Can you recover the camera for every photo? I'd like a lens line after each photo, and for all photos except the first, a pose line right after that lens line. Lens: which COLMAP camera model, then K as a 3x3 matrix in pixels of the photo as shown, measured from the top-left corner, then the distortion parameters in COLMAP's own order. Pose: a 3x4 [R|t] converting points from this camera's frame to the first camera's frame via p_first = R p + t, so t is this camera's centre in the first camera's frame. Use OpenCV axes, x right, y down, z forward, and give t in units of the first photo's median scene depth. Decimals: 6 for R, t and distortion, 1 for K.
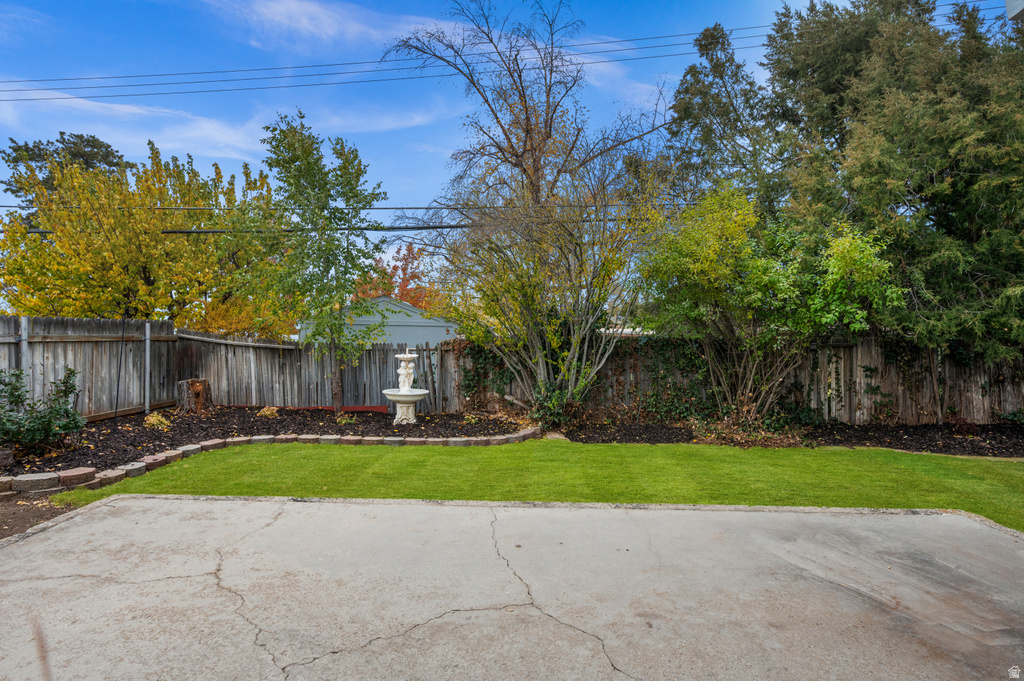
lens RADIAL K [[488.0, 0, 512.1], [0, 488.0, 336.5], [0, 0, 1]] dist [-0.004980, -0.000877]
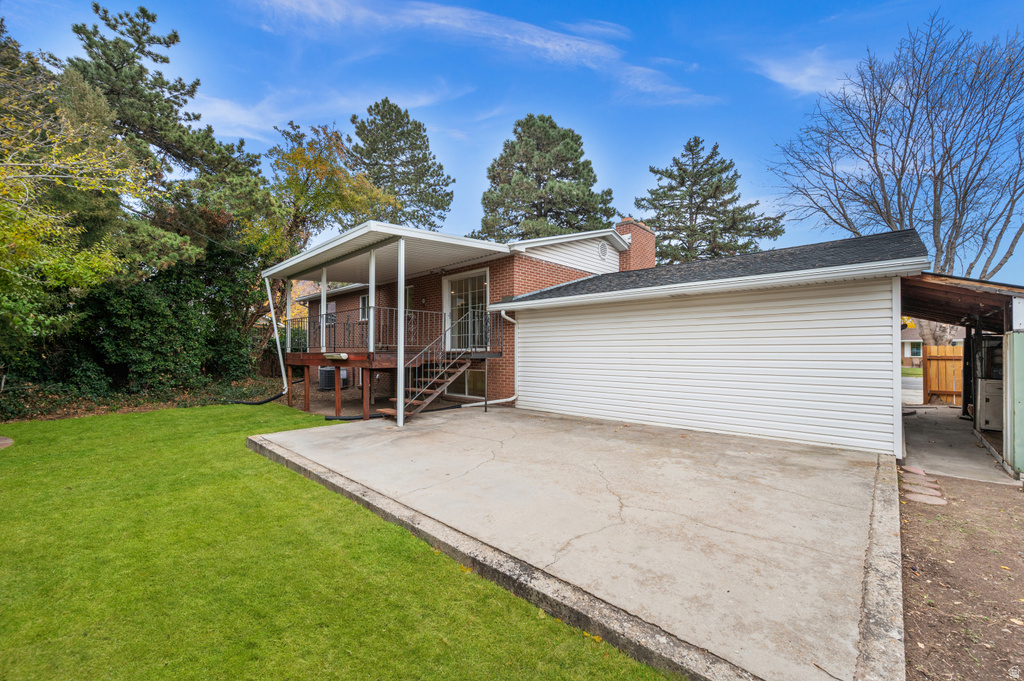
lens RADIAL K [[402.9, 0, 511.9], [0, 402.9, 341.8], [0, 0, 1]] dist [-0.000036, 0.000014]
pose [[-0.721560, -0.002851, 0.692346, -1.098816], [-0.006988, 0.999971, -0.003165, 0.010423], [-0.692317, -0.007122, -0.721558, 1.918074]]
